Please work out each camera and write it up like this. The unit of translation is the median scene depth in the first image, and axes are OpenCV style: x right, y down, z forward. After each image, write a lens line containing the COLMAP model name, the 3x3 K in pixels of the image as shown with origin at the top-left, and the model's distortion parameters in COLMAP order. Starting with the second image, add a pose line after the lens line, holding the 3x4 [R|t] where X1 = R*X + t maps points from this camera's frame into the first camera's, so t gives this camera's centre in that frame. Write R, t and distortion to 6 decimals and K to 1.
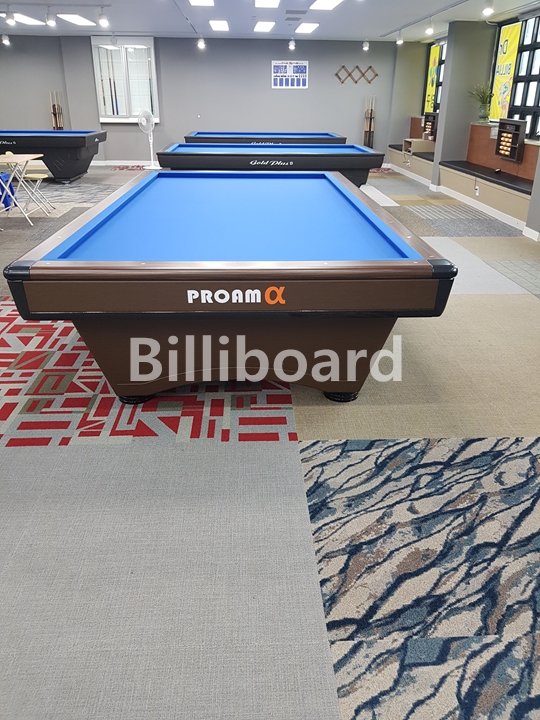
lens RADIAL K [[584.7, 0, 270.0], [0, 584.7, 360.0], [0, 0, 1]] dist [0.048003, -0.098768]
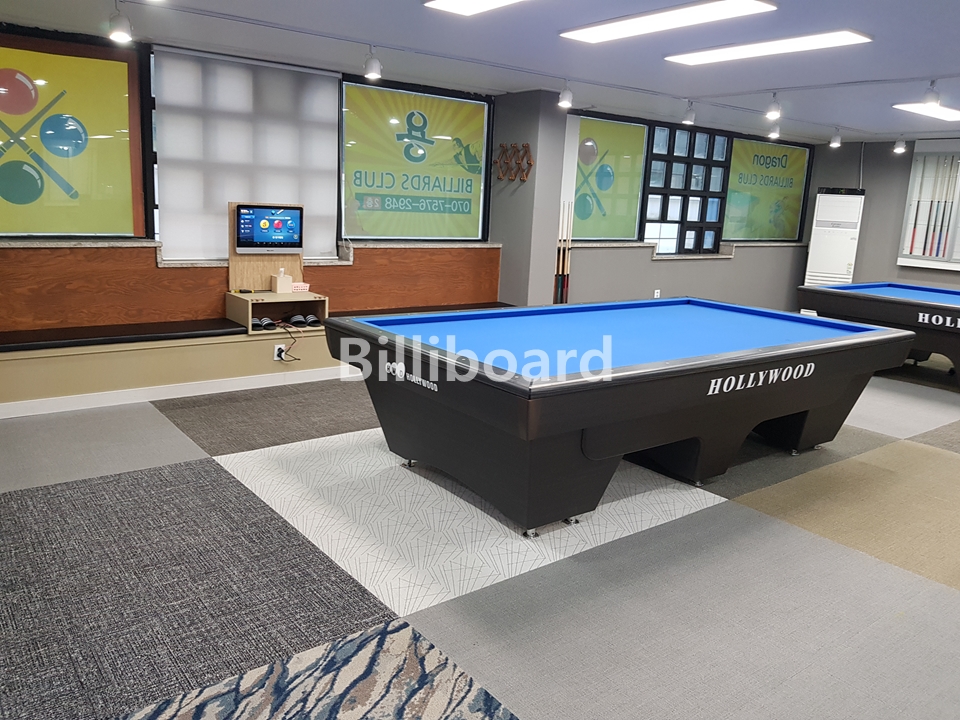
lens RADIAL K [[779.6, 0, 480.0], [0, 779.6, 360.0], [0, 0, 1]] dist [0.048003, -0.098768]
pose [[-0.823610, 0.062193, -0.563737, 0.784881], [-0.284178, 0.814942, 0.505086, -0.789176], [0.490826, 0.576195, -0.653520, 1.658818]]
